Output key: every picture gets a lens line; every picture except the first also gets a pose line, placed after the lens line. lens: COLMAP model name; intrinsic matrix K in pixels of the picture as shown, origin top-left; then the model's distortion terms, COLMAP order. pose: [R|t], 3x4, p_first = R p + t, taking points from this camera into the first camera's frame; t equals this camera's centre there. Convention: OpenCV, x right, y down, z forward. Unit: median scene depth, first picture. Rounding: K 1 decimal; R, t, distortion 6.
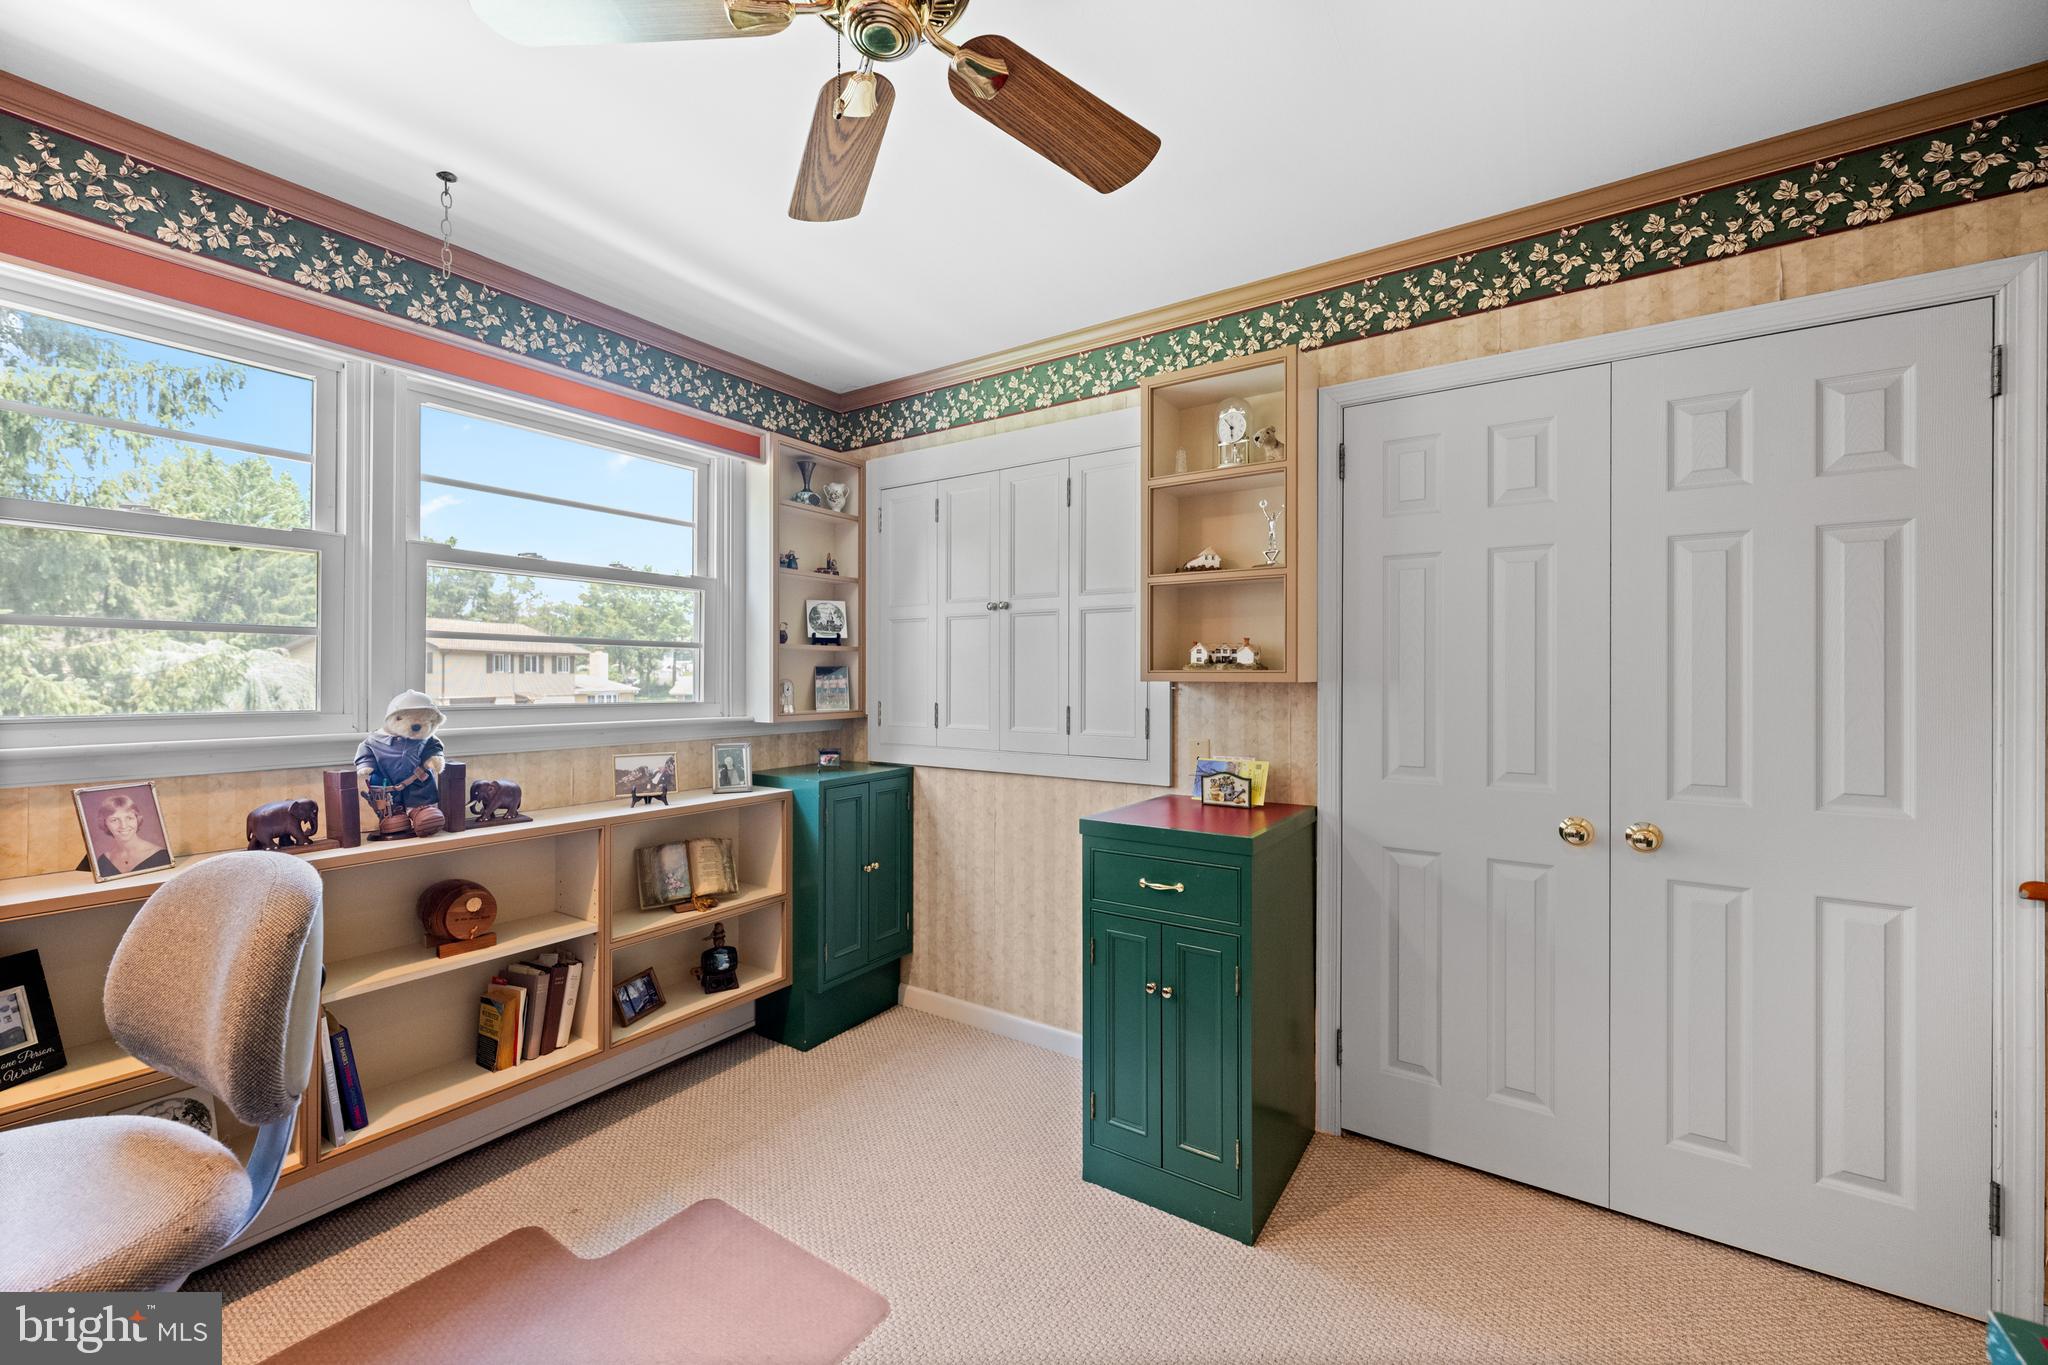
lens RADIAL K [[819.3, 0, 1016.4], [0, 819.3, 676.4], [0, 0, 1]] dist [-0.001774, 0.000403]
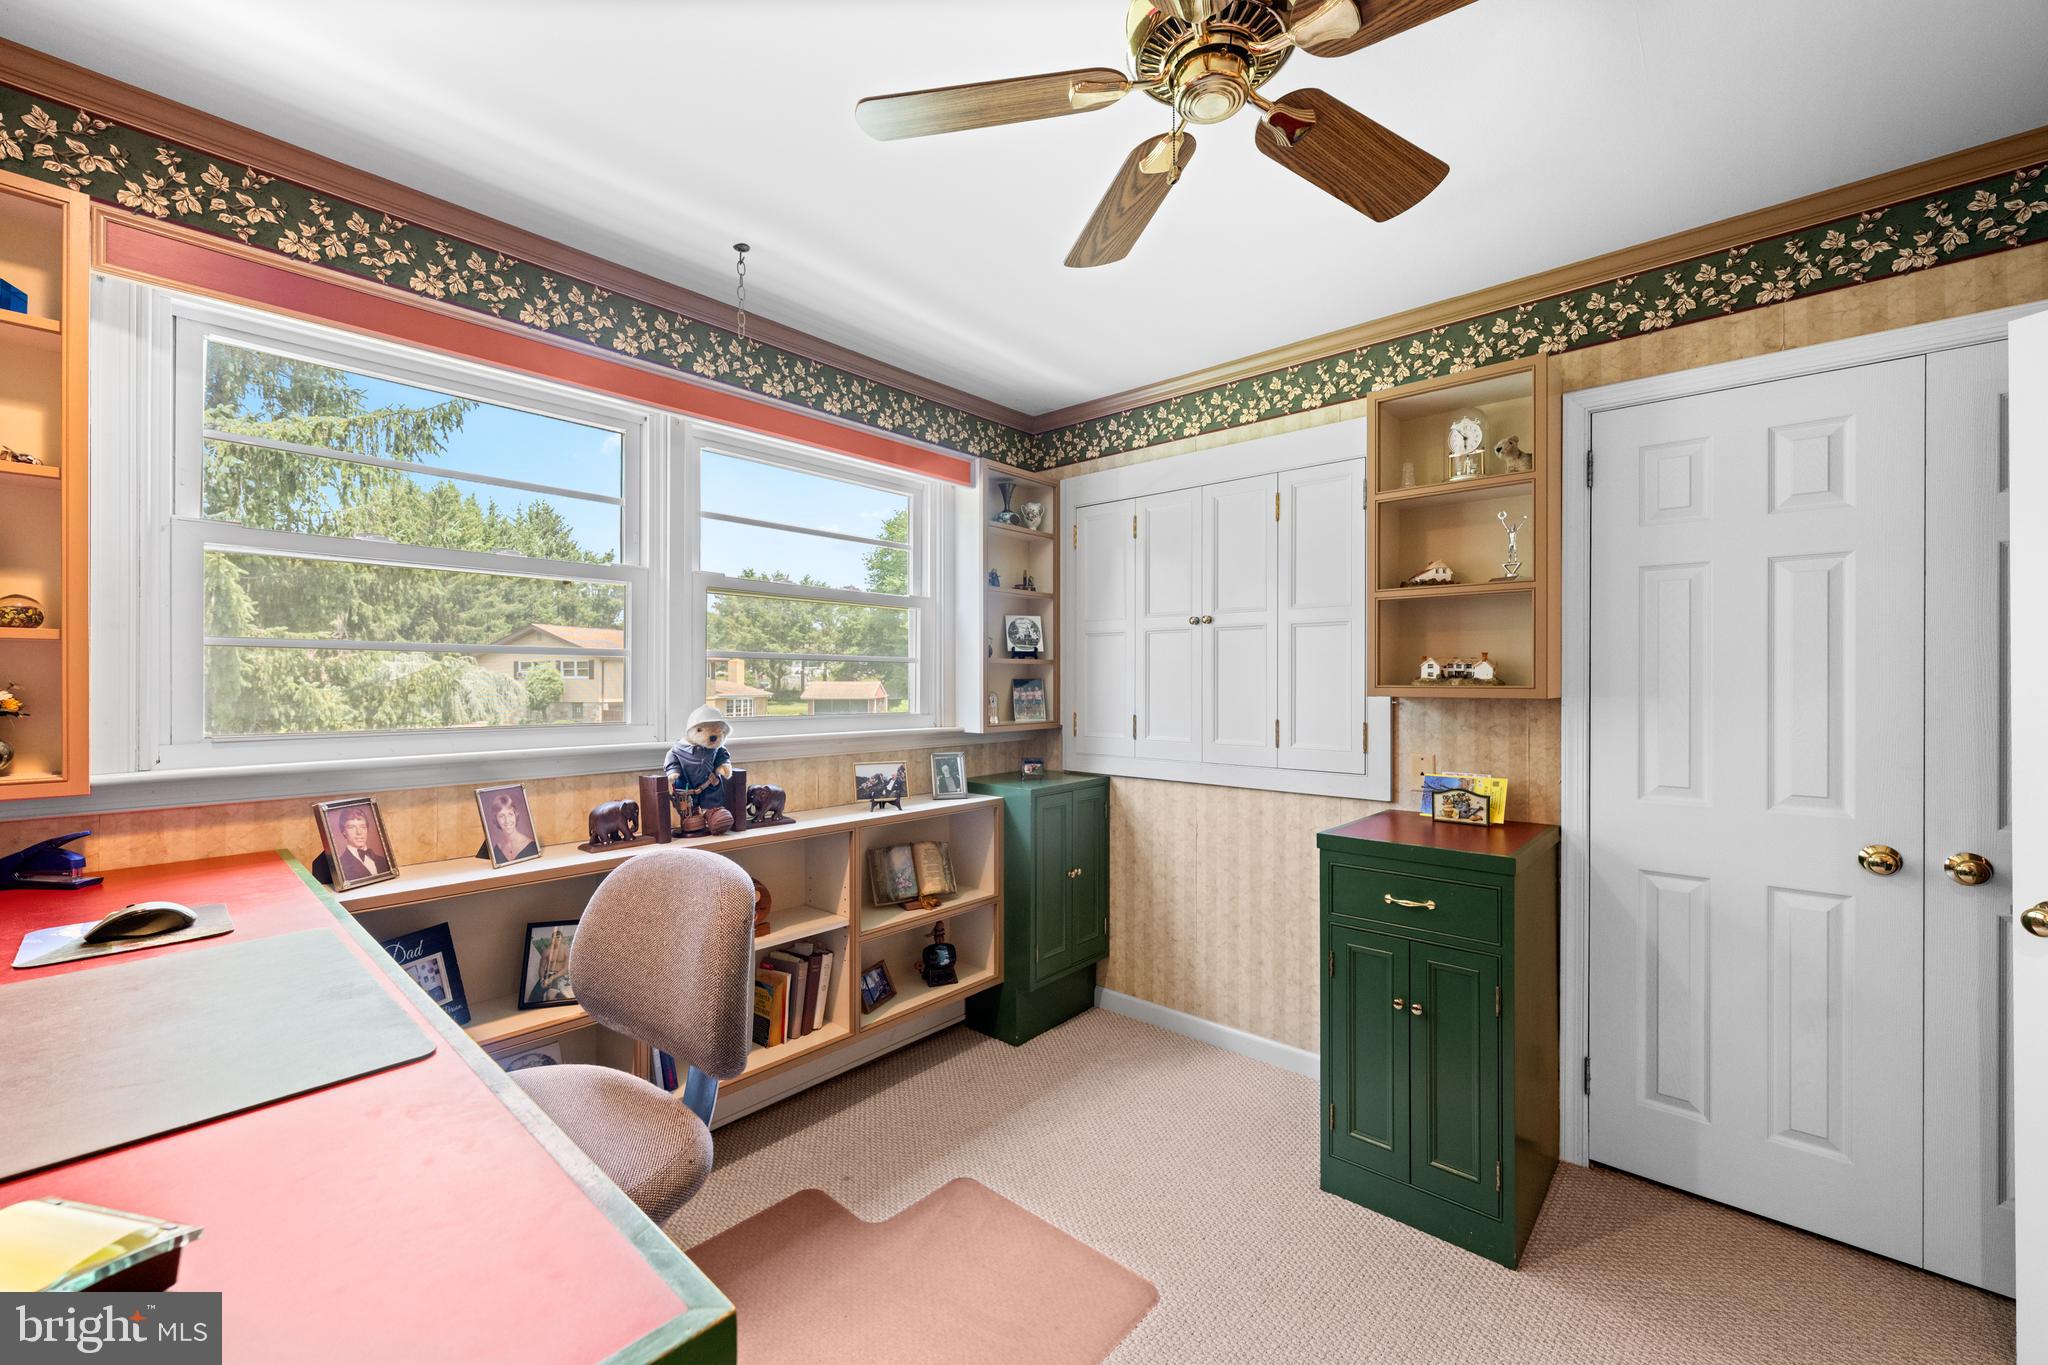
lens RADIAL K [[819.3, 0, 1024.2], [0, 819.3, 683.9], [0, 0, 1]] dist [-0.001774, 0.000403]
pose [[0.990272, -0.000395, -0.139145, -0.133170], [0.000798, 0.999996, 0.002837, -0.013344], [0.139143, -0.002921, 0.990268, -0.049756]]
